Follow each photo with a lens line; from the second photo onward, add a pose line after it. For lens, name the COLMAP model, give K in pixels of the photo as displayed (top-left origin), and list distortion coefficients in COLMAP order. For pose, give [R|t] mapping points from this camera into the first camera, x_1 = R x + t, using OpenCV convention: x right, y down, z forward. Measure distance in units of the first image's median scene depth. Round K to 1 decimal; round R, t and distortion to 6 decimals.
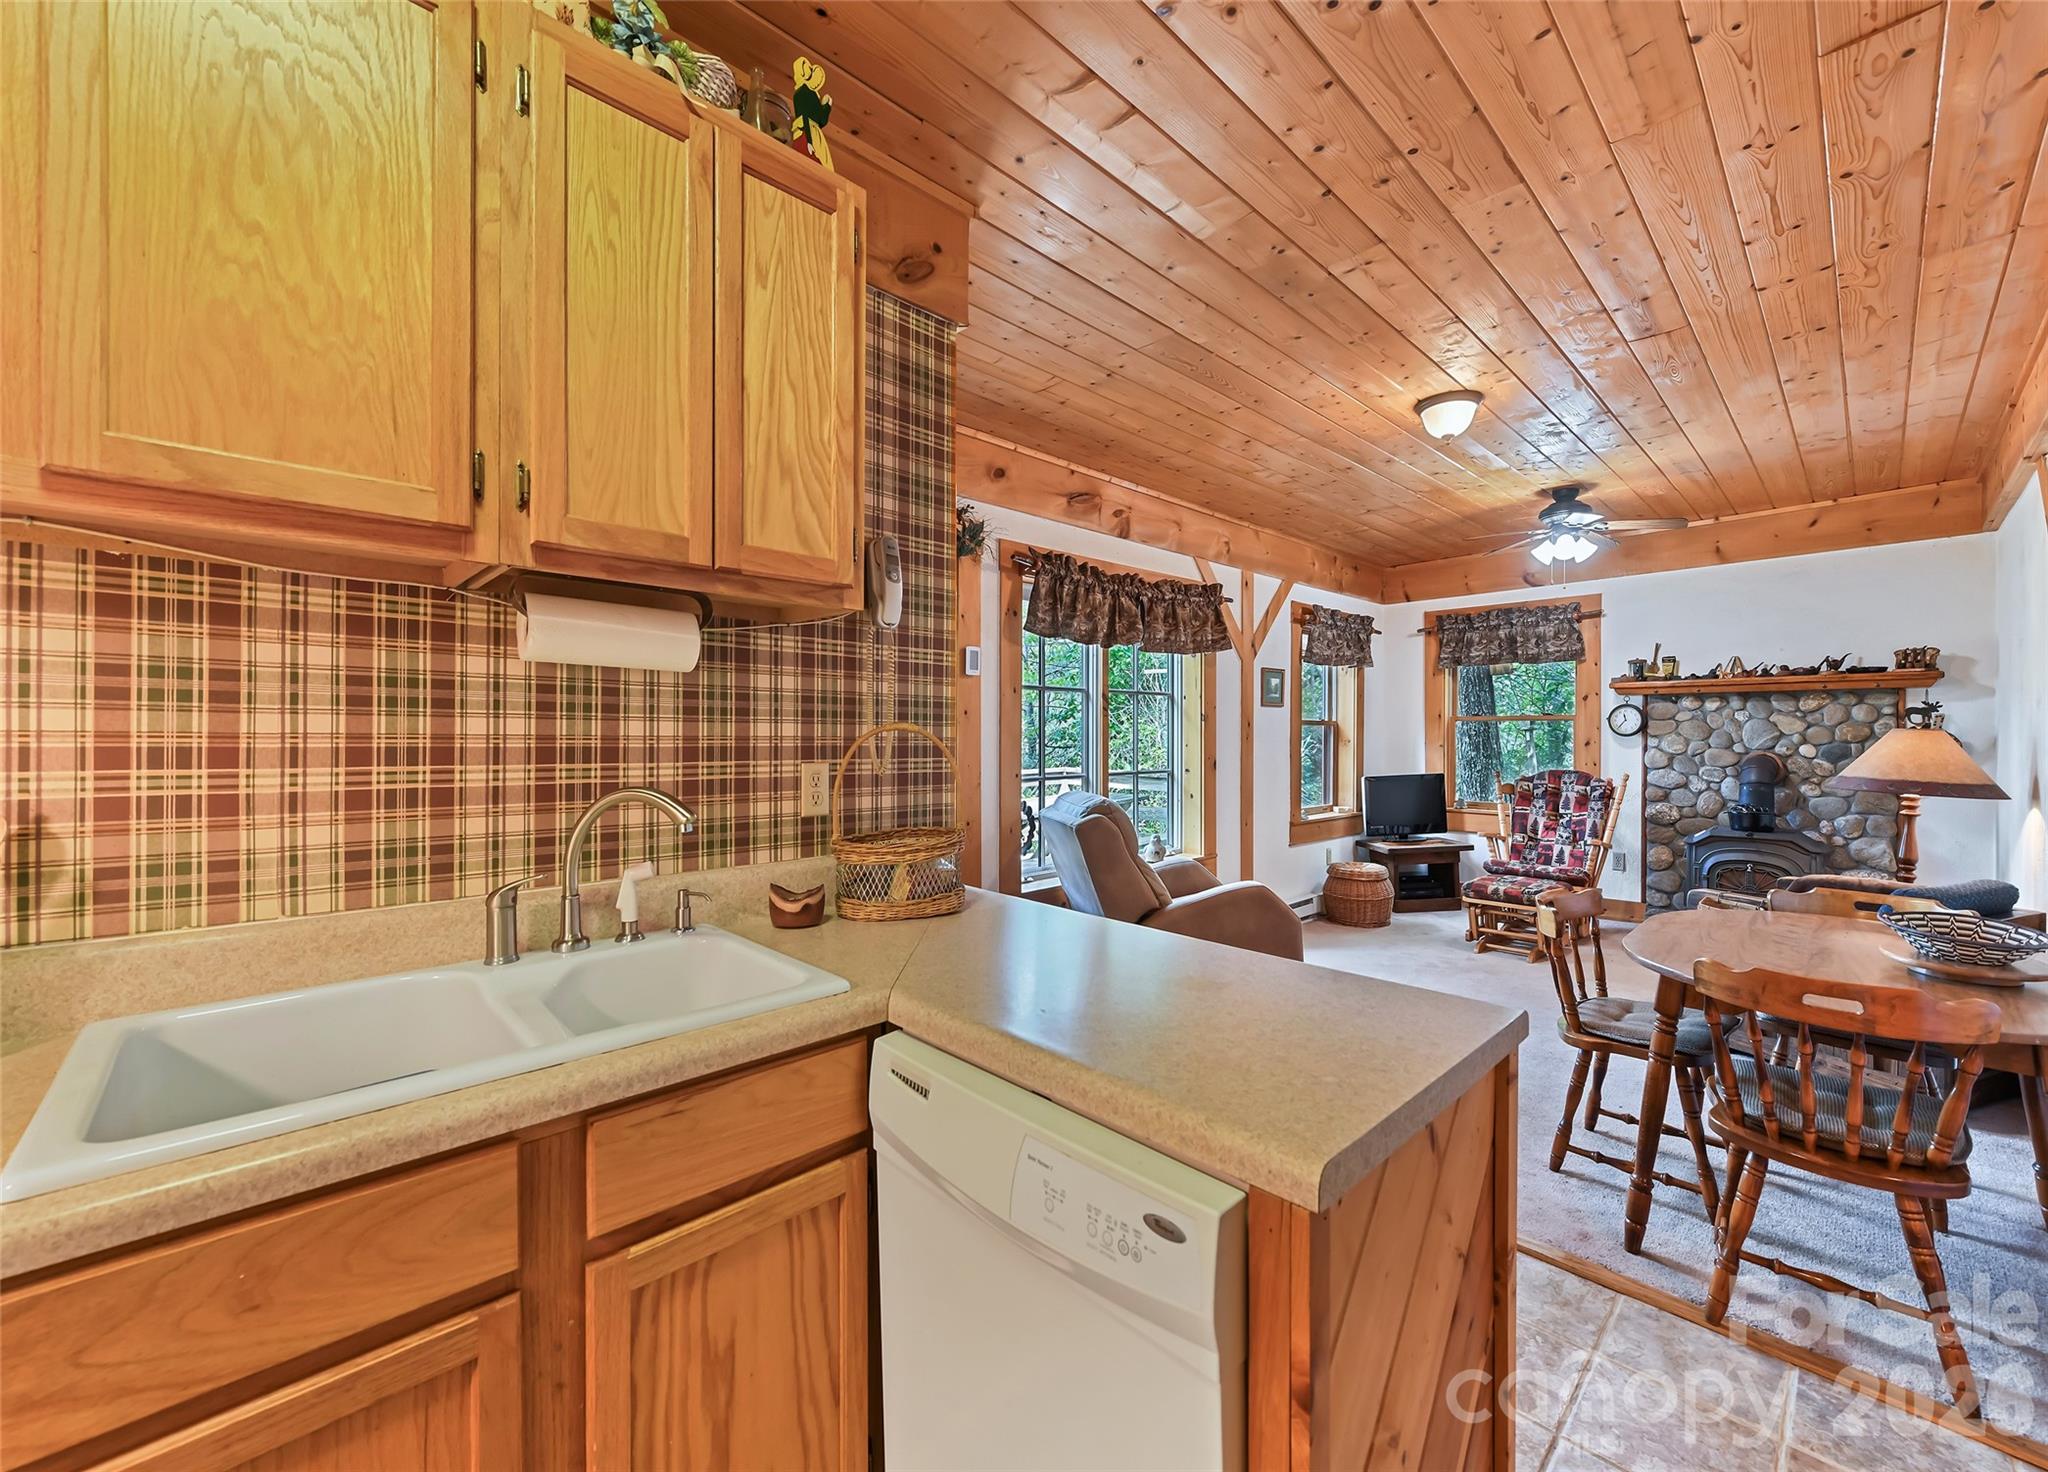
lens RADIAL K [[812.4, 0, 1023.7], [0, 812.4, 726.2], [0, 0, 1]] dist [0.003916, 0.000071]
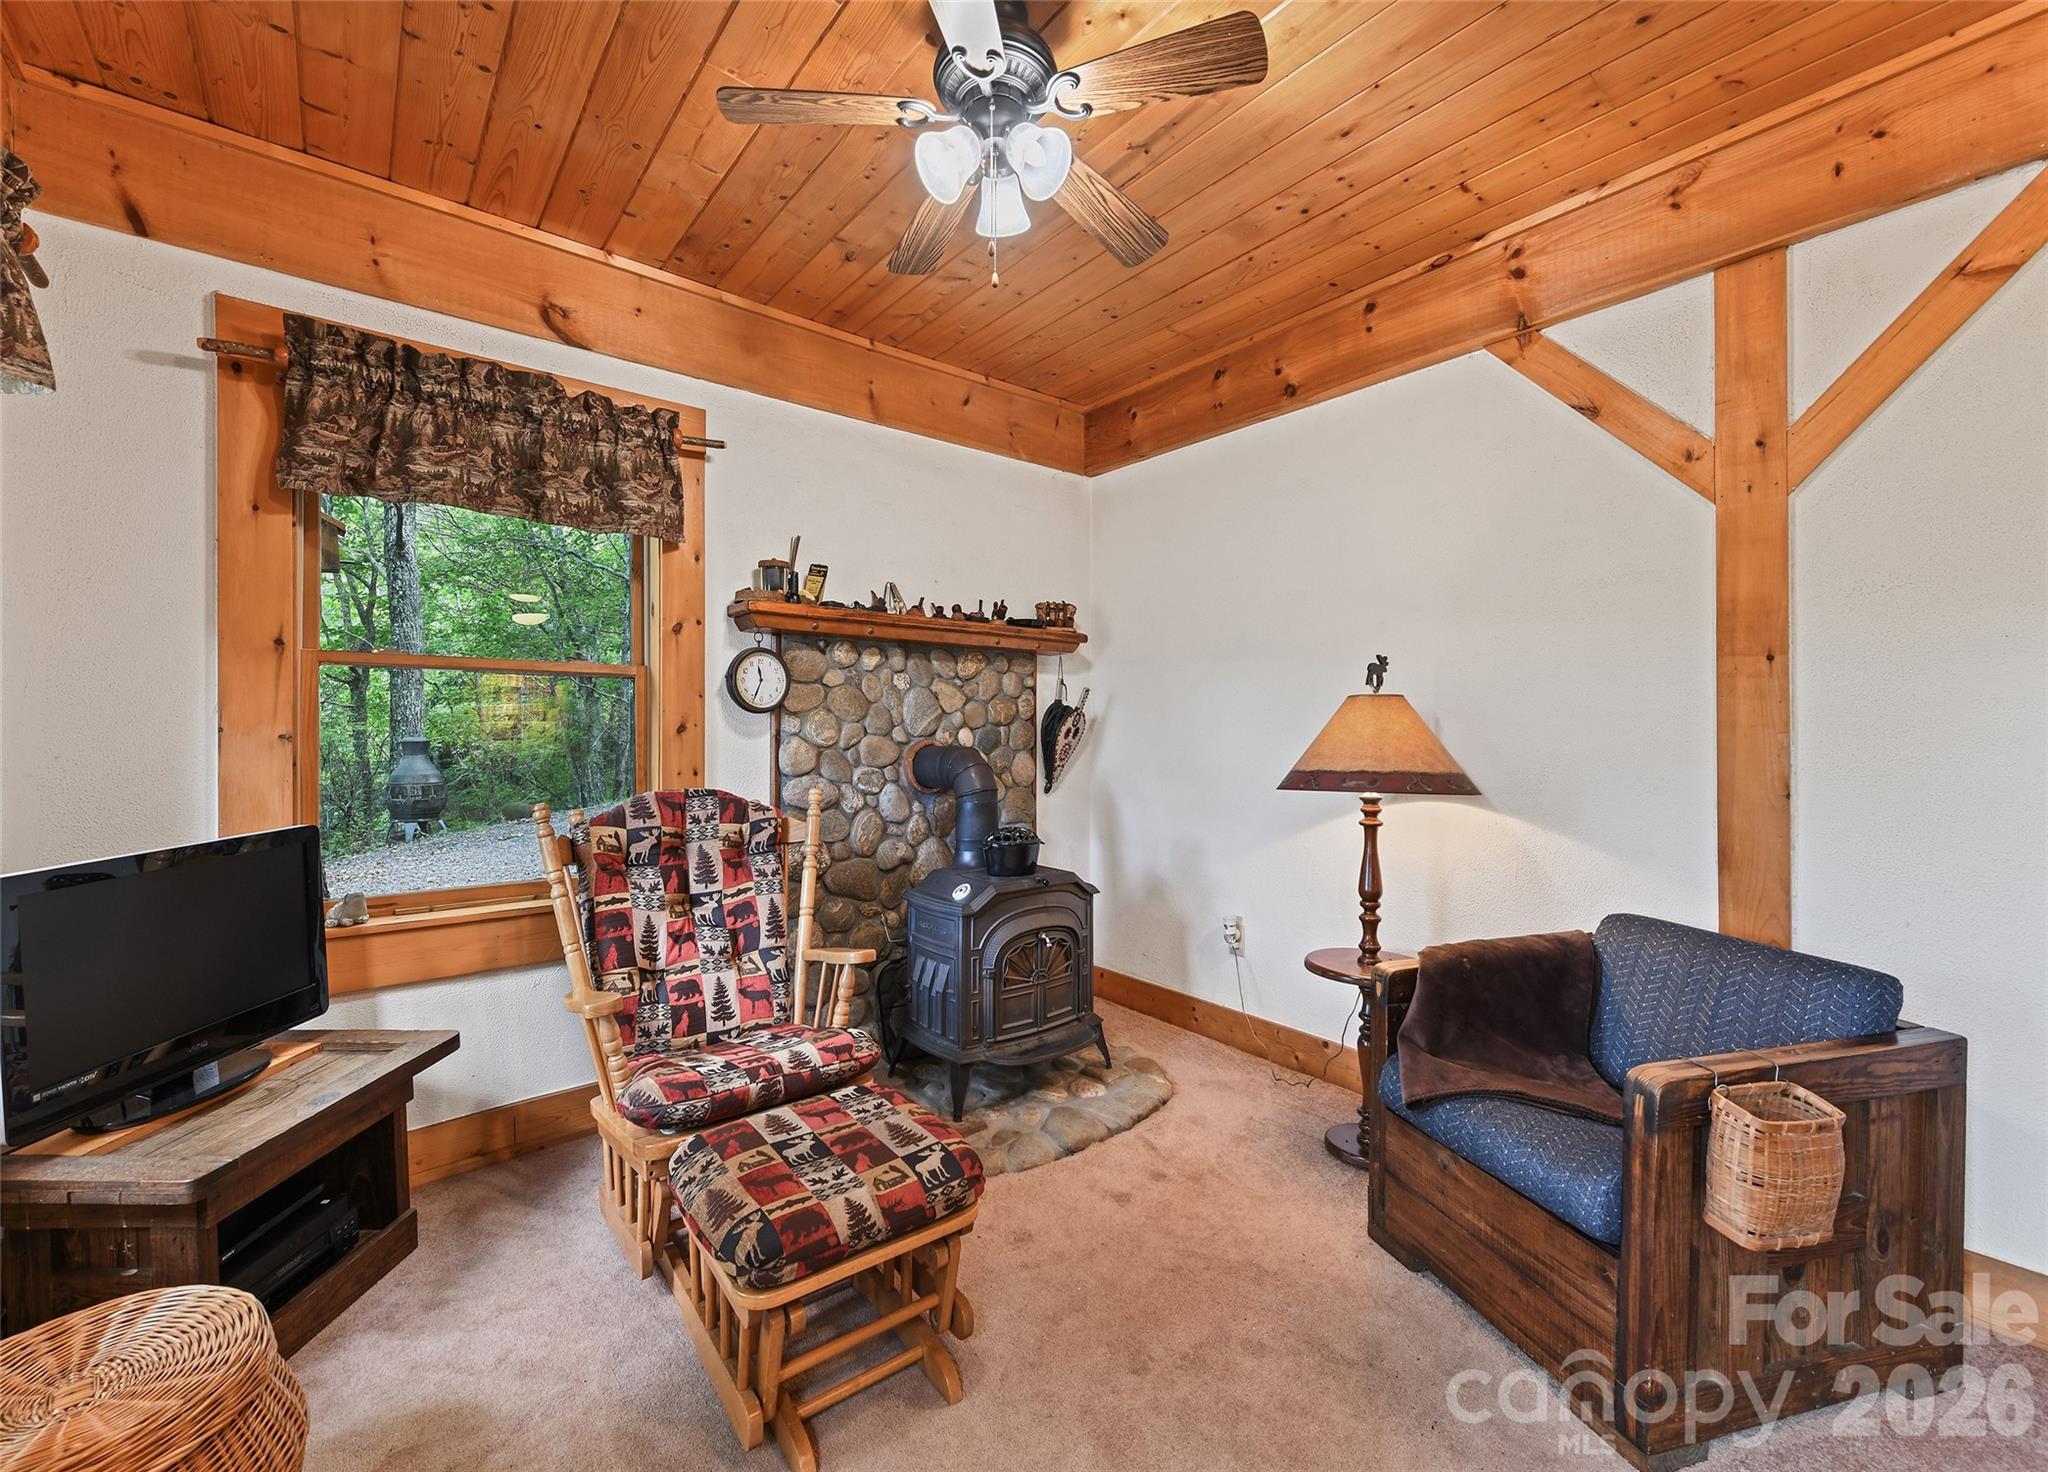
lens RADIAL K [[841.2, 0, 1024.0], [0, 841.2, 736.0], [0, 0, 1]] dist [-0.001558, -0.000179]
pose [[0.091033, -0.002312, 0.995845, 0.236992], [-0.005691, 0.999980, 0.002842, 0.022993], [-0.995832, -0.005926, 0.091018, 0.759506]]
